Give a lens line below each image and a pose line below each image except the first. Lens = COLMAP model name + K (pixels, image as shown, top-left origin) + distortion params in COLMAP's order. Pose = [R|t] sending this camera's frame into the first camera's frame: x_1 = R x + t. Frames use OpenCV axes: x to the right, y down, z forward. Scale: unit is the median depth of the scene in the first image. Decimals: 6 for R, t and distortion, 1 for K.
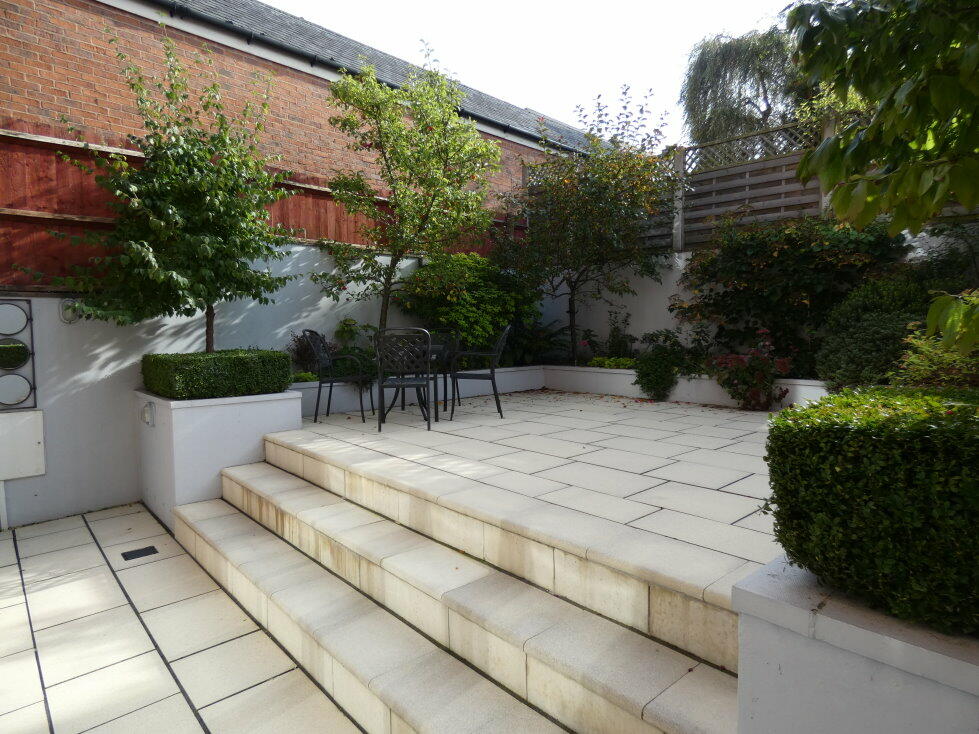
lens RADIAL K [[584.6, 0, 489.5], [0, 584.6, 367.0], [0, 0, 1]] dist [-0.002237, -0.000388]
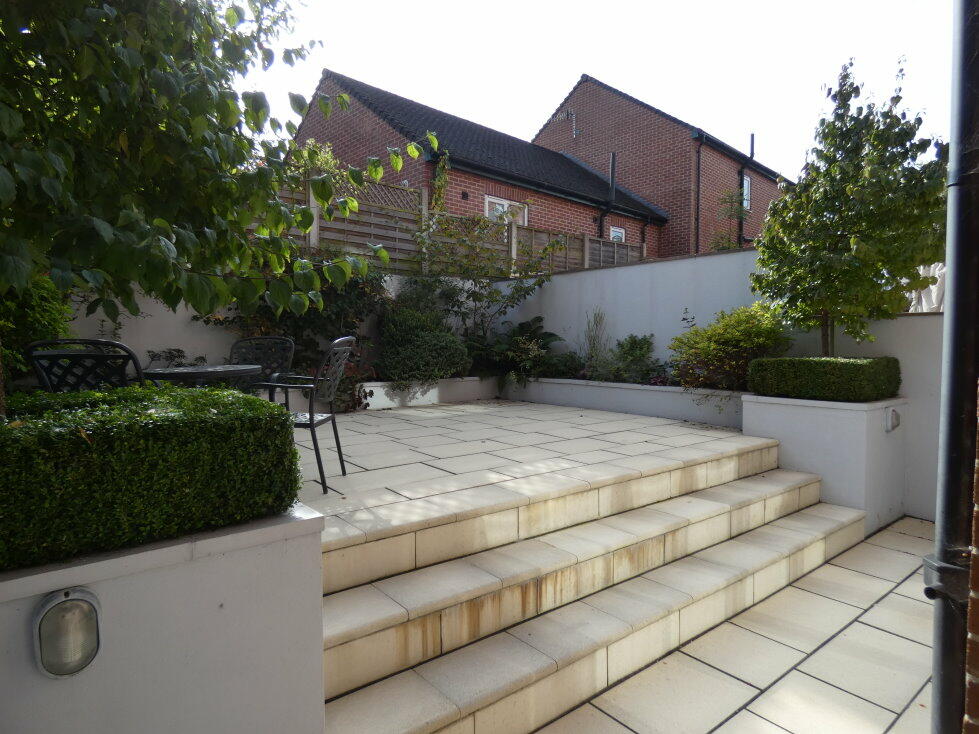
lens RADIAL K [[584.6, 0, 489.5], [0, 584.6, 367.0], [0, 0, 1]] dist [-0.002237, -0.000388]
pose [[0.044943, -0.036410, 0.998326, -1.351447], [0.066290, 0.997242, 0.033386, -0.070734], [-0.996788, 0.064679, 0.047233, 1.234260]]
